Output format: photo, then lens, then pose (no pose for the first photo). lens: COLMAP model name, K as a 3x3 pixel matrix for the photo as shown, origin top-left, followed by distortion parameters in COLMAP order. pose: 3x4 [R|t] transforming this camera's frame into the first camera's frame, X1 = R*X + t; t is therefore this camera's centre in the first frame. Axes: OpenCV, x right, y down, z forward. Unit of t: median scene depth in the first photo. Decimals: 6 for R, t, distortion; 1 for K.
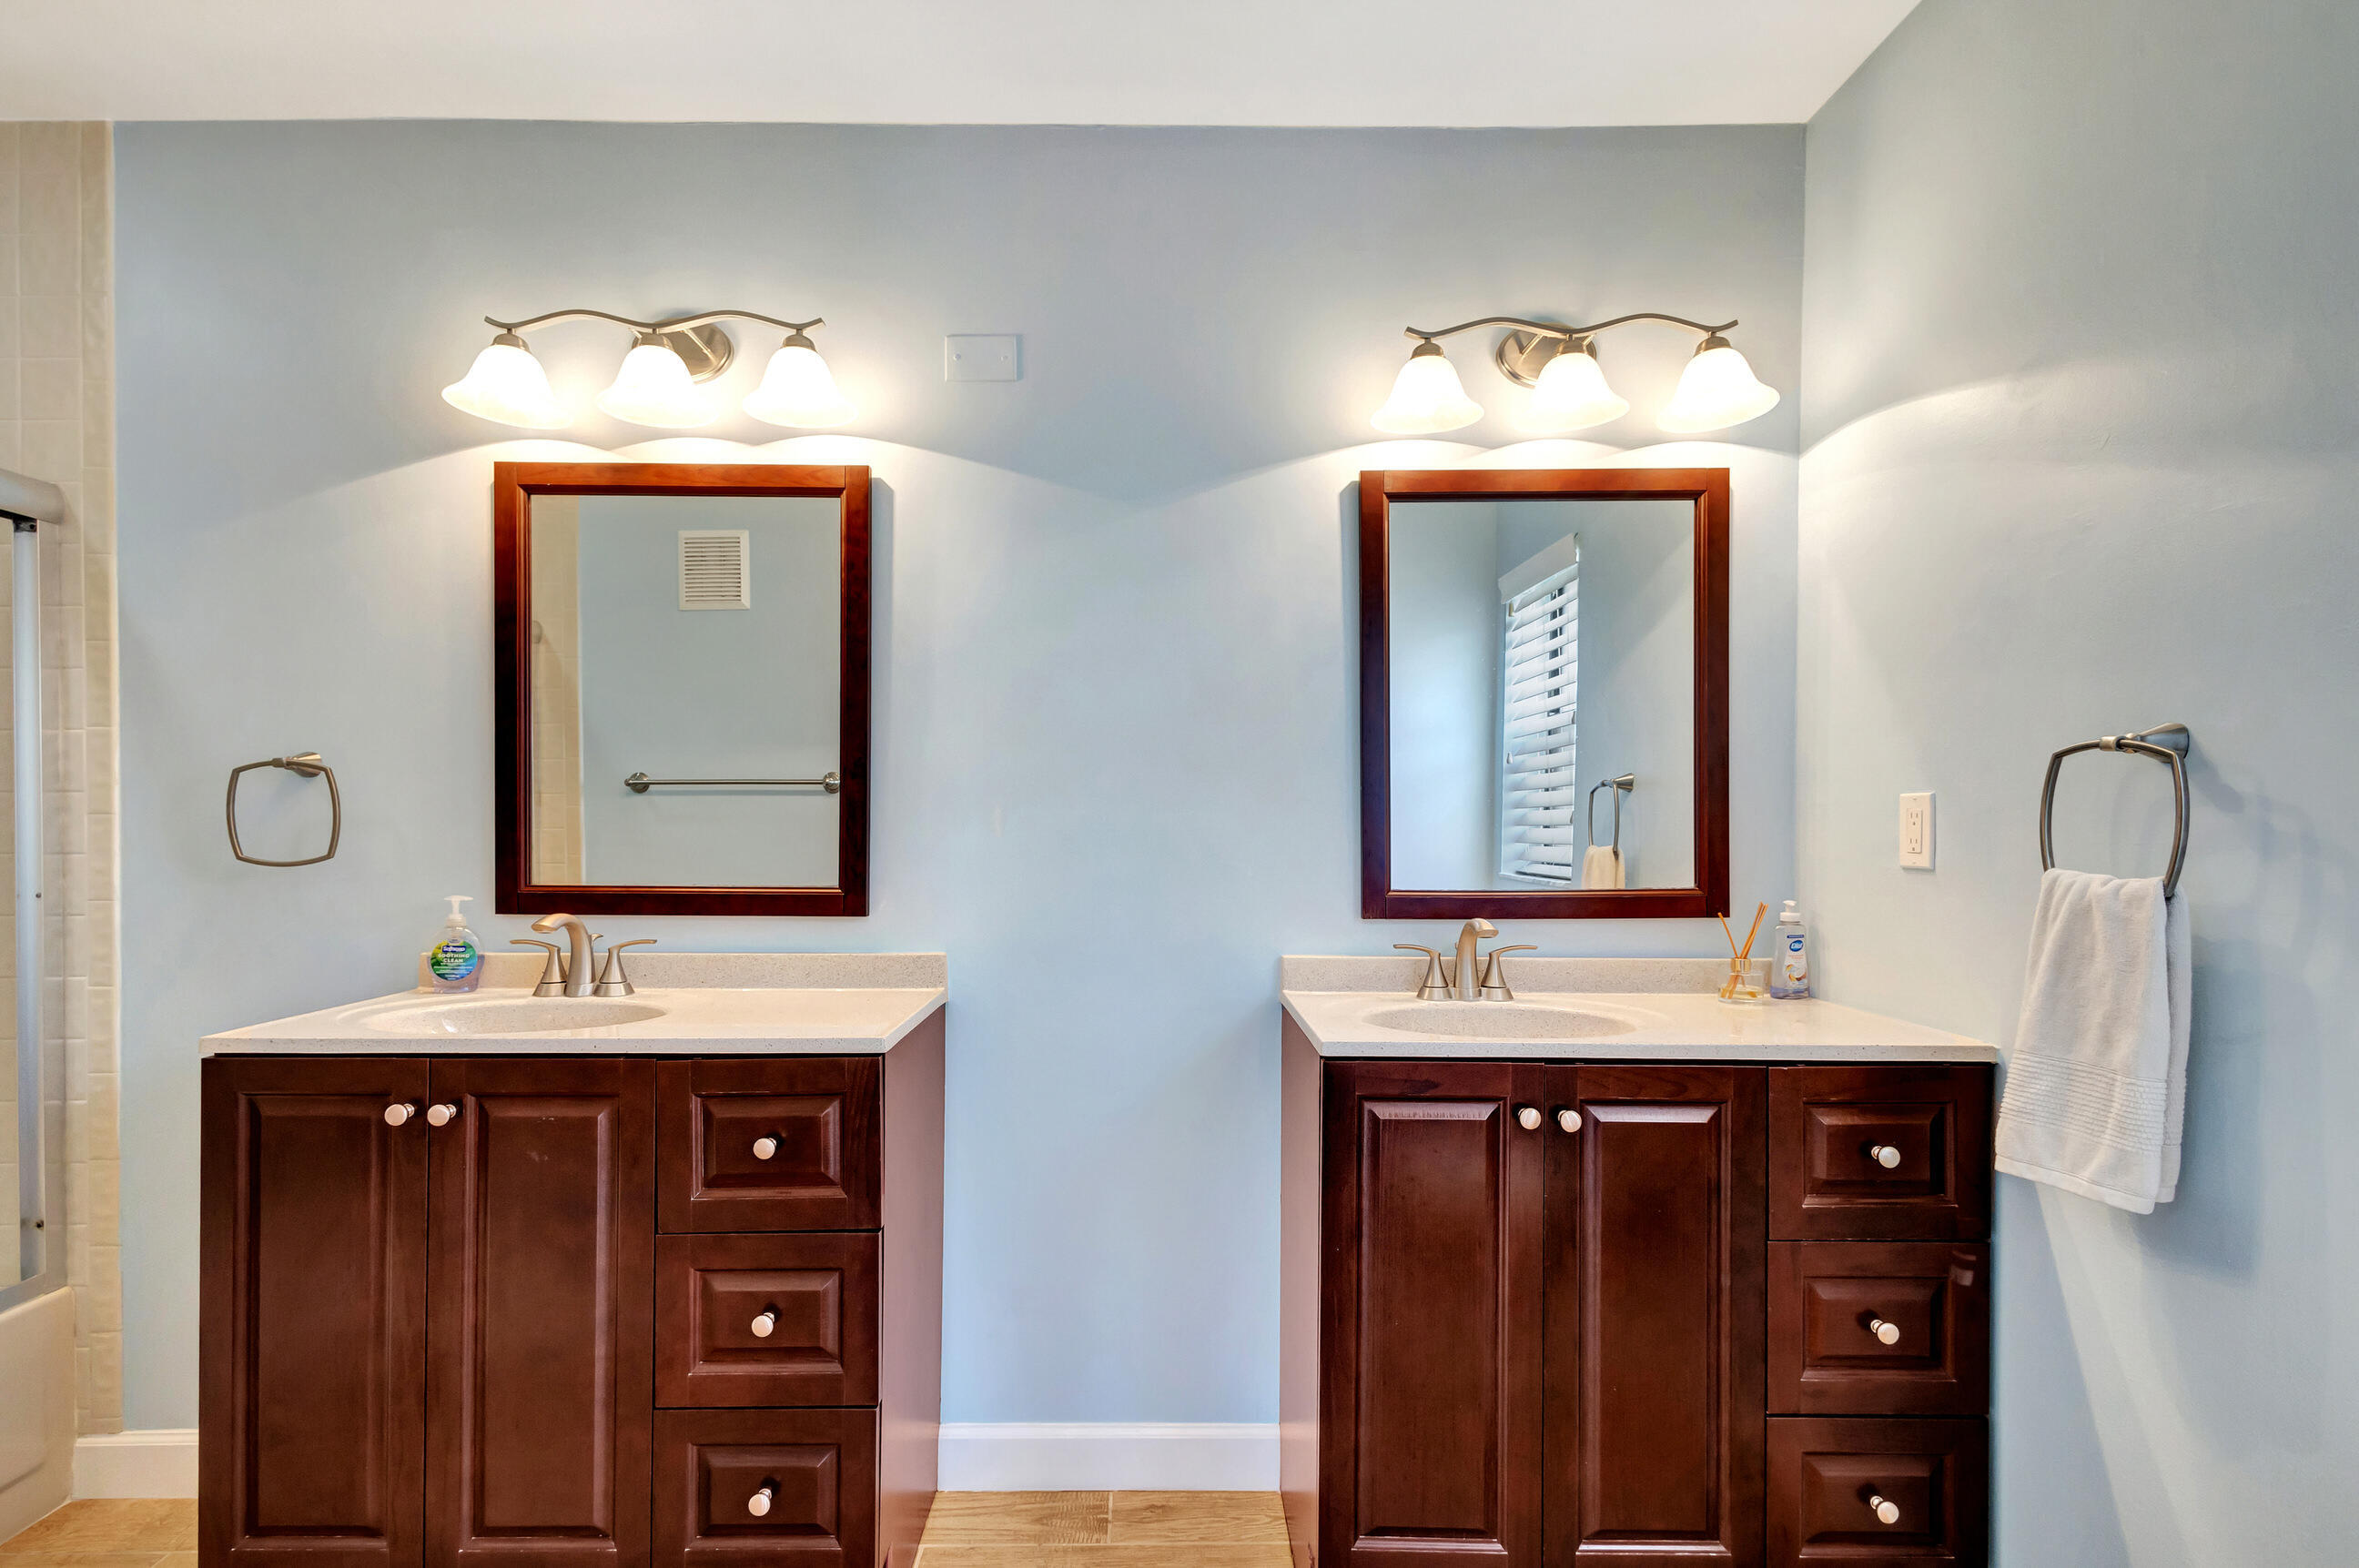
lens RADIAL K [[1106.0, 0, 1173.5], [0, 1106.0, 808.5], [0, 0, 1]] dist [0.017046, -0.000452]
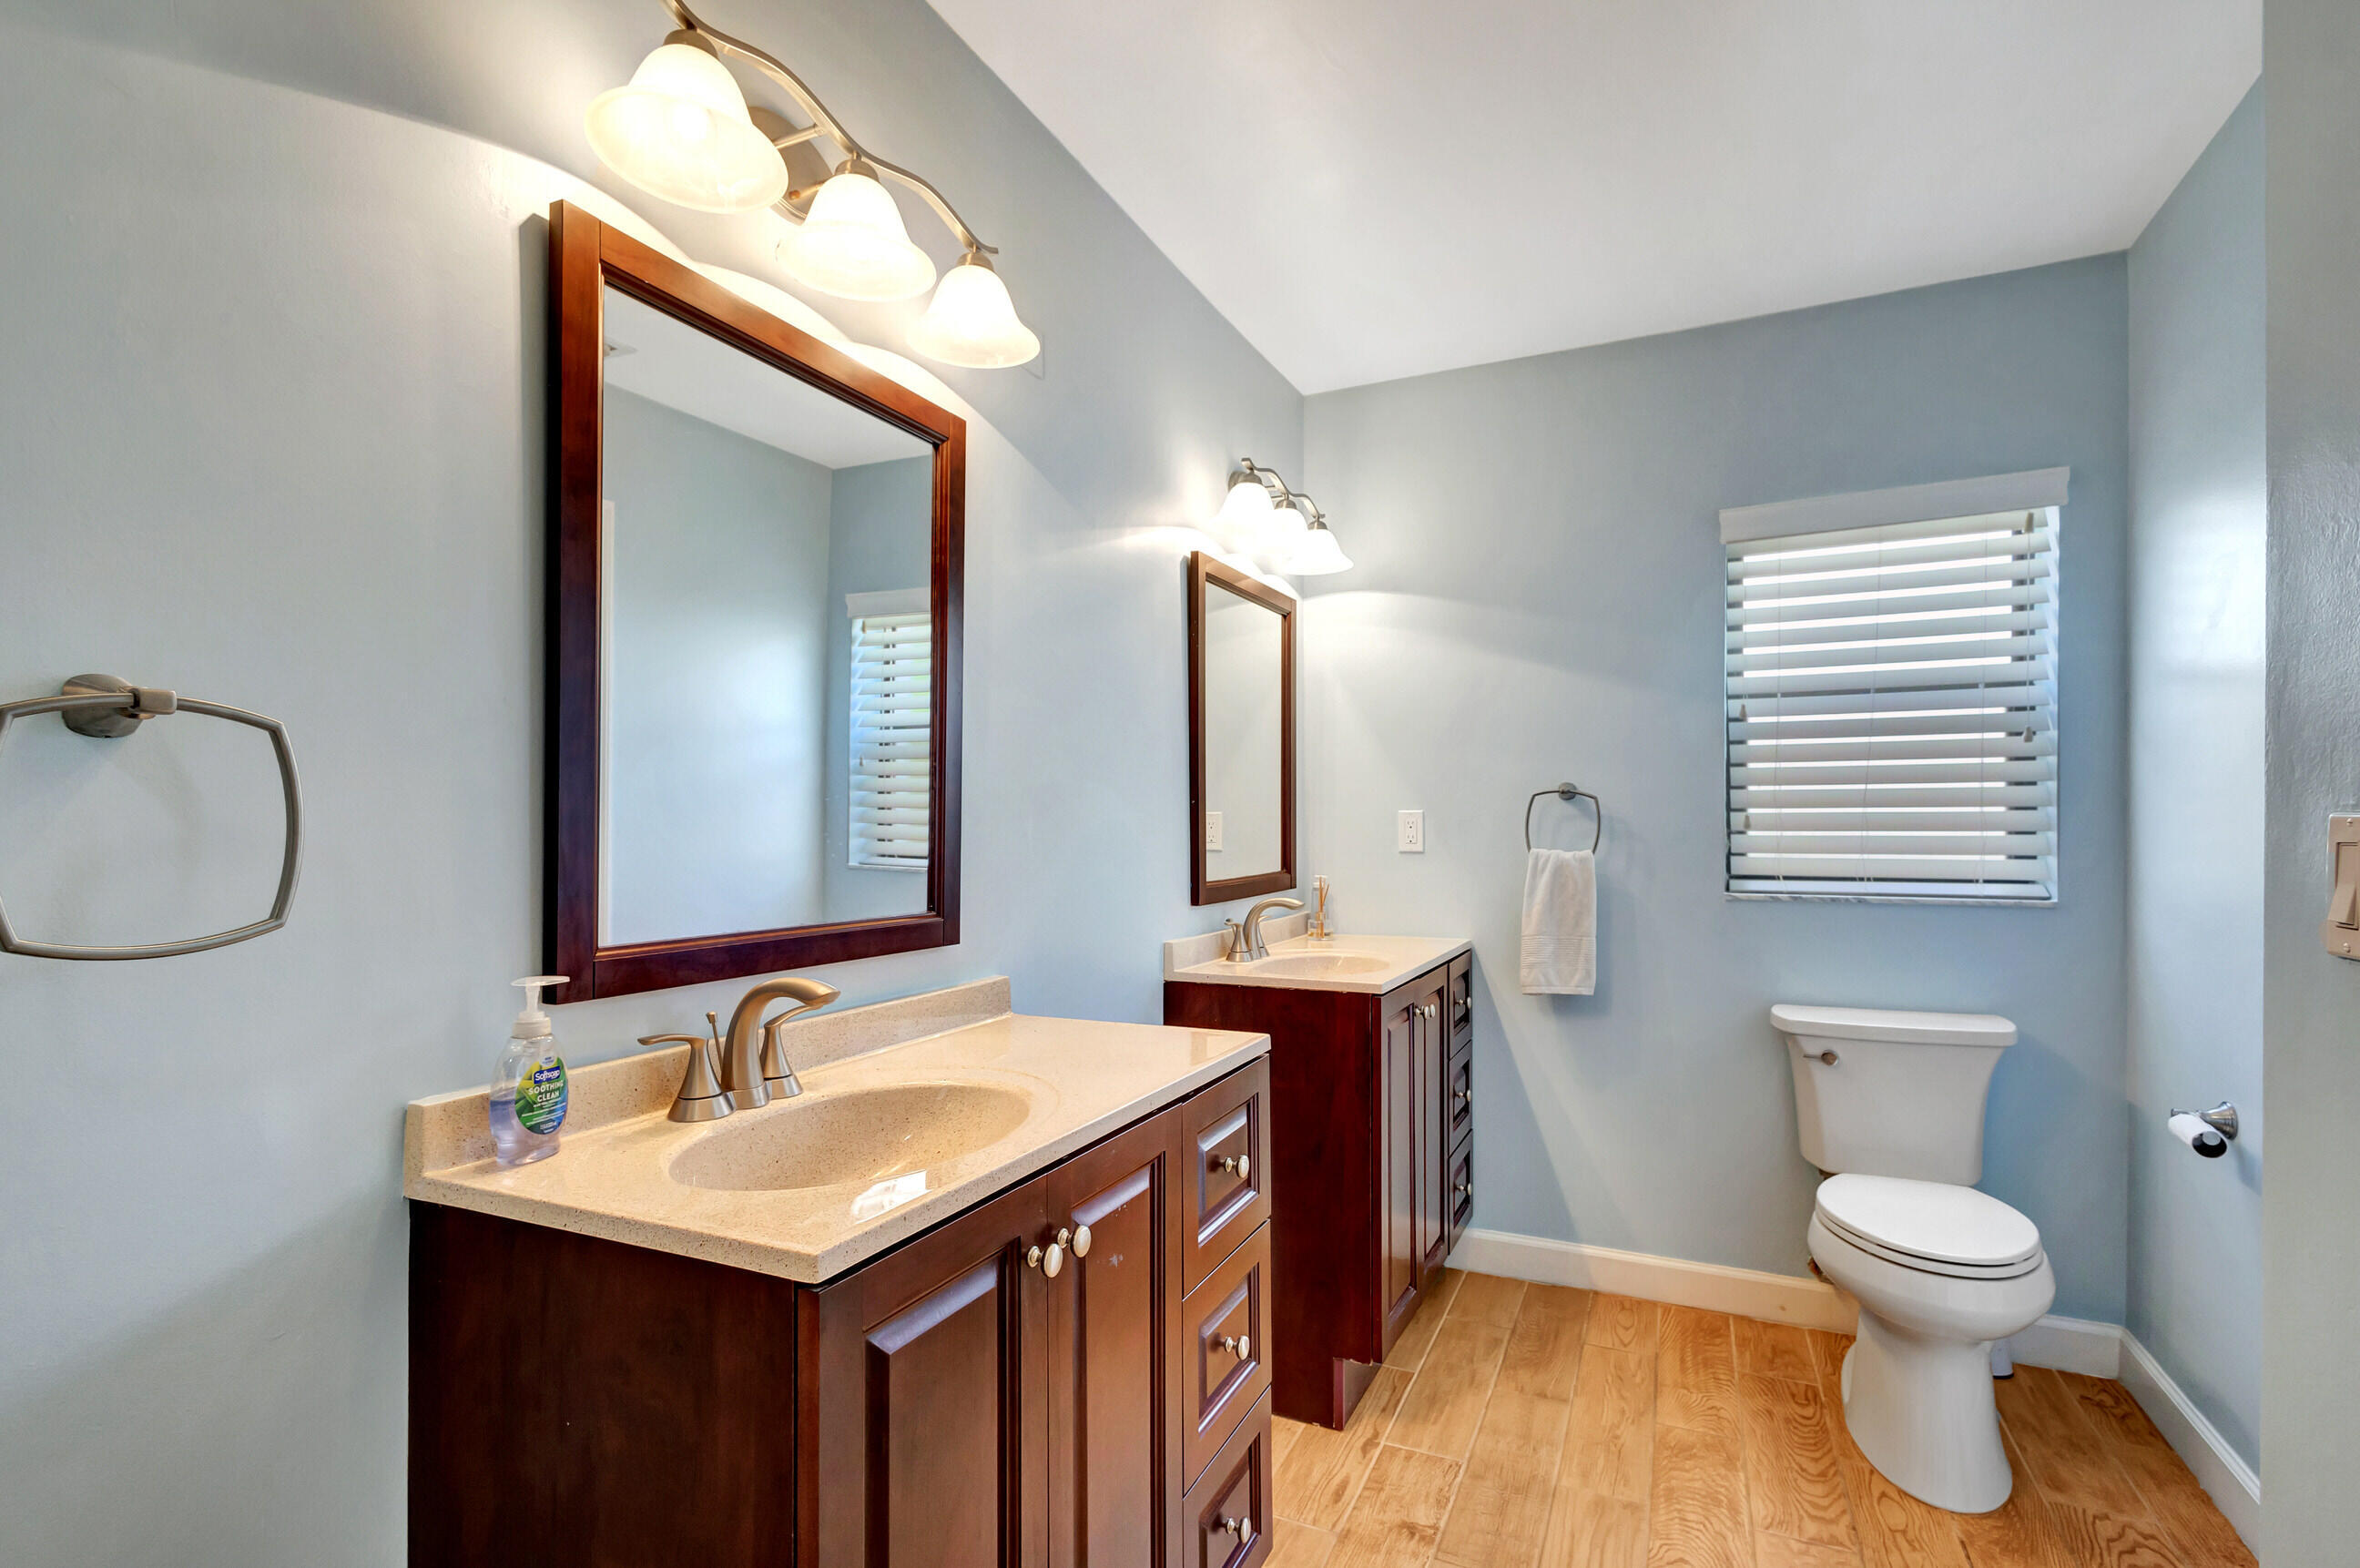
lens RADIAL K [[1106.6, 0, 1174.0], [0, 1106.6, 808.5], [0, 0, 1]] dist [0.017046, -0.000452]
pose [[0.436067, 0.009222, 0.899867, -0.999759], [-0.007006, 0.999952, -0.006853, -0.002533], [-0.899887, -0.003316, 0.436110, 0.485923]]
